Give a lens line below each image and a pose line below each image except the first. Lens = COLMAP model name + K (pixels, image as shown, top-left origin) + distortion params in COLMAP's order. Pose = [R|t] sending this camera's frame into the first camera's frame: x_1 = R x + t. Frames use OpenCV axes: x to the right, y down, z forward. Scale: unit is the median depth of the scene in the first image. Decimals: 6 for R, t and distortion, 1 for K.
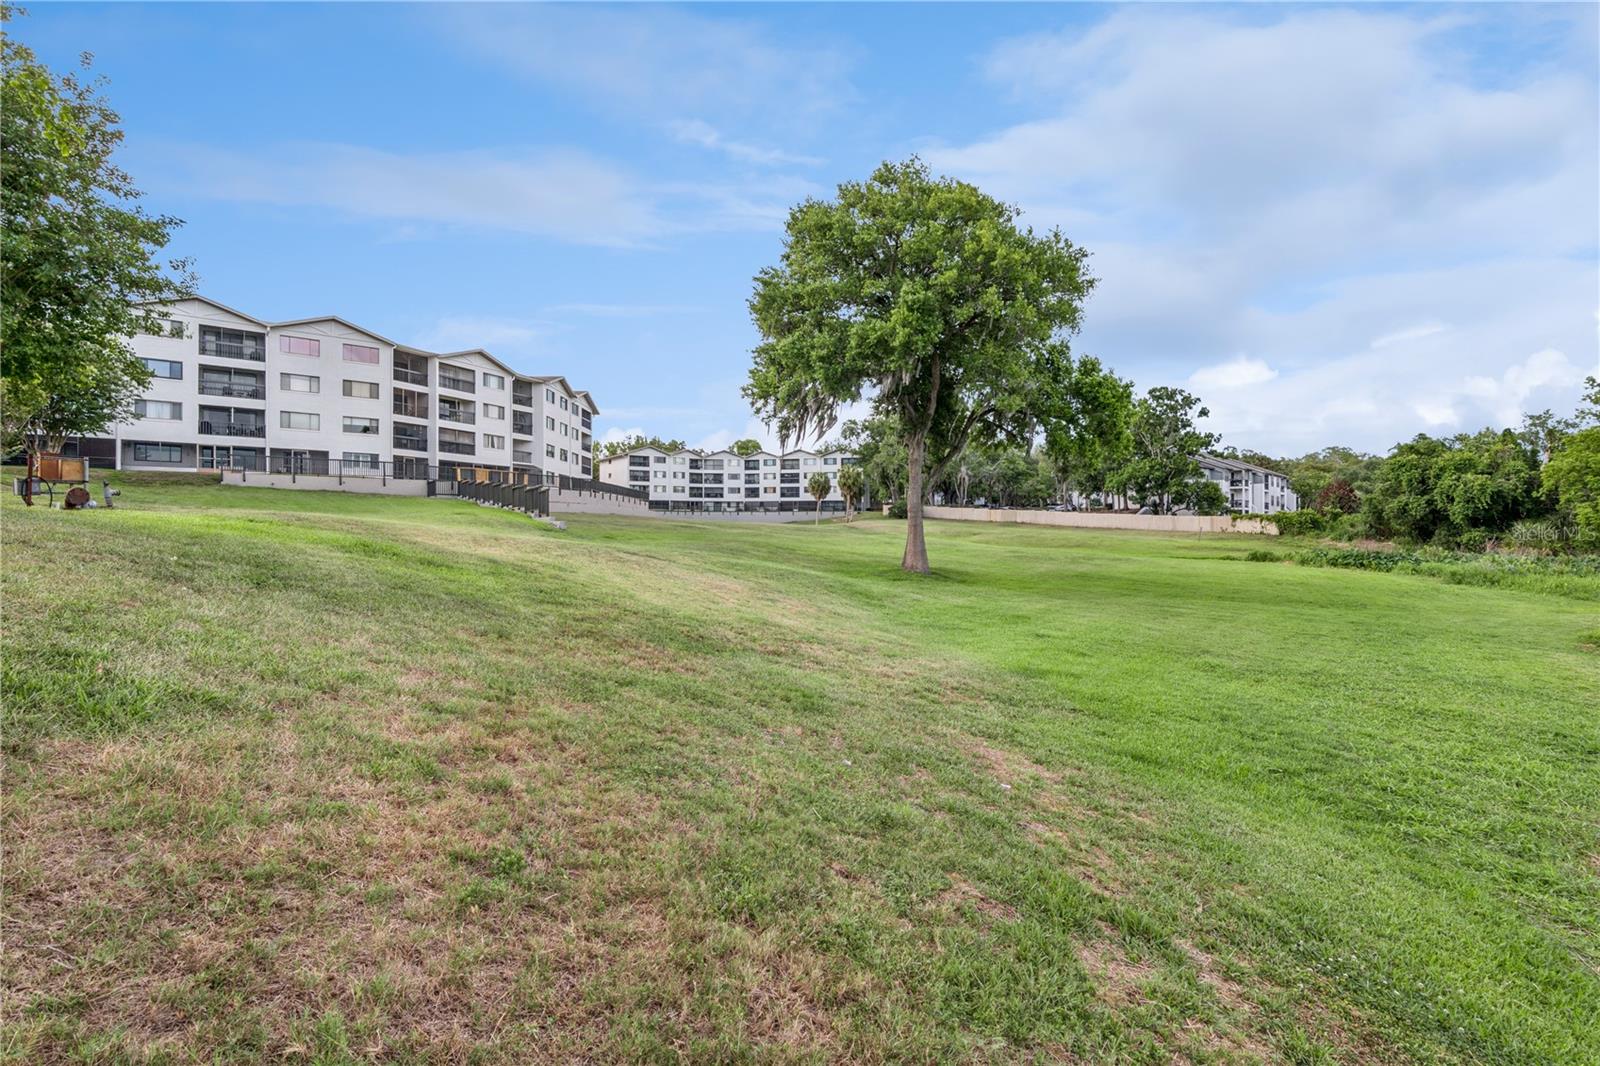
lens RADIAL K [[742.8, 0, 790.3], [0, 742.8, 529.7], [0, 0, 1]] dist [-0.003334, -0.000012]
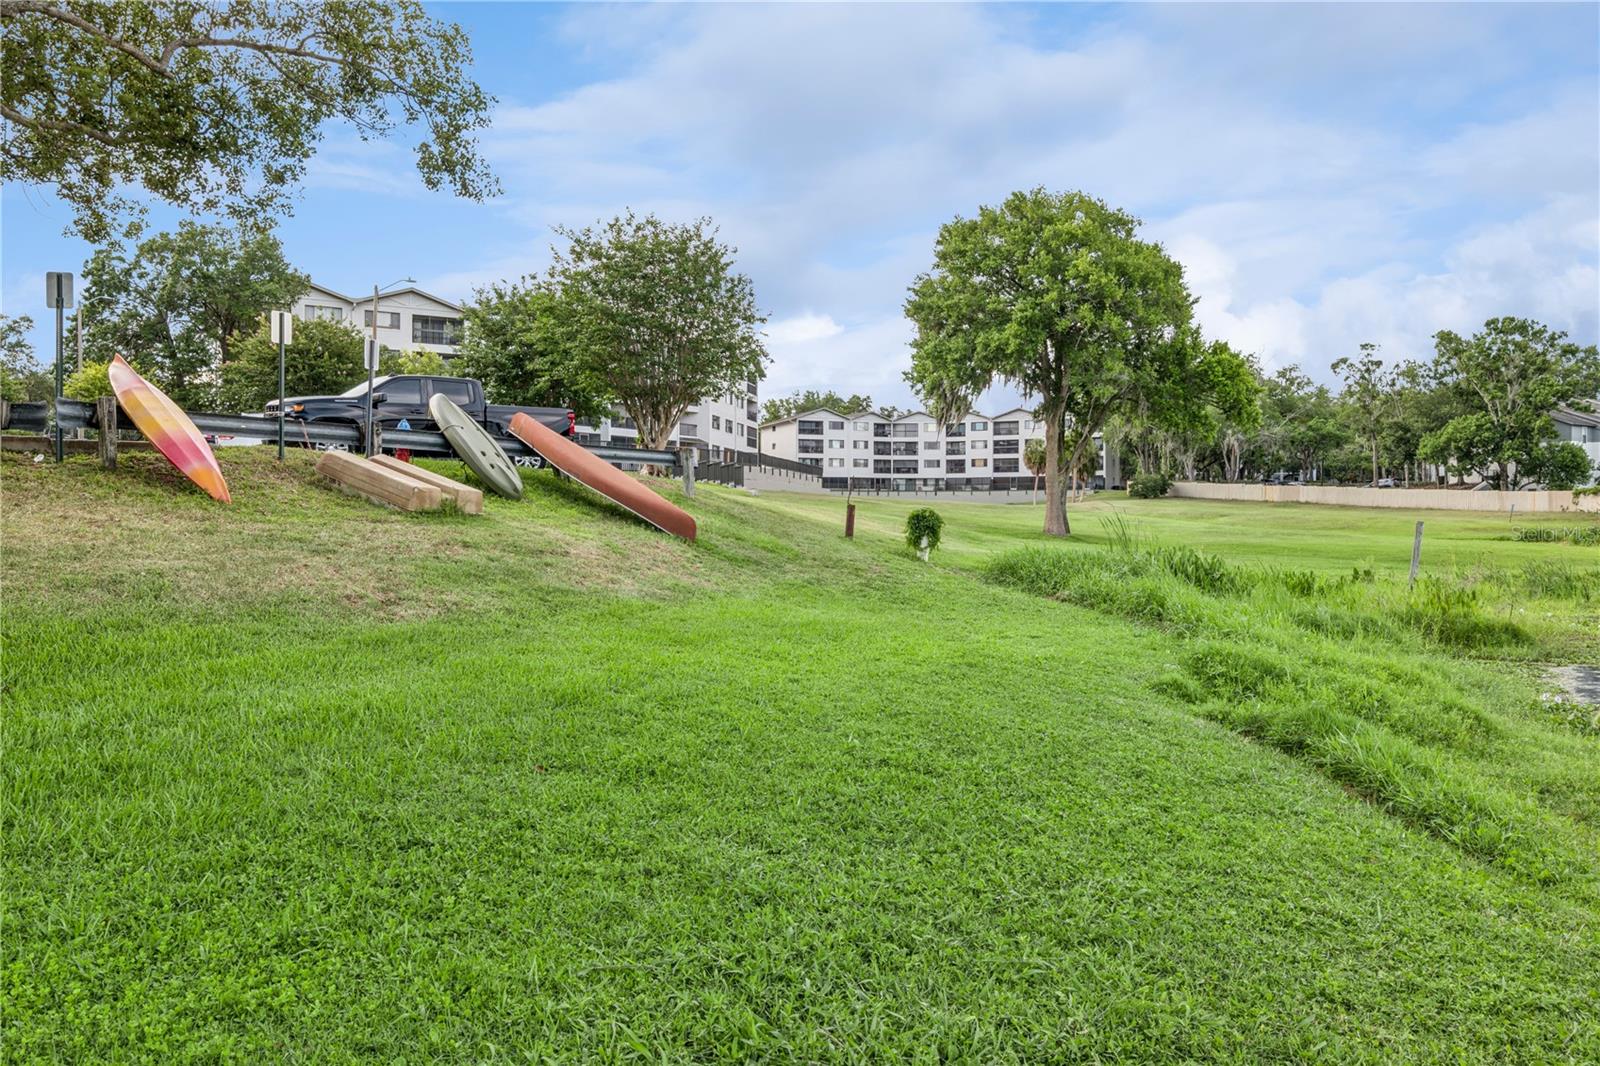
lens RADIAL K [[1202.8, 0, 801.4], [0, 1202.8, 531.5], [0, 0, 1]] dist [0.052421, 0.001477]
pose [[0.978866, 0.002511, -0.204486, 0.048301], [-0.001714, 0.999990, 0.004073, 0.012695], [0.204494, -0.003636, 0.978861, -0.250604]]
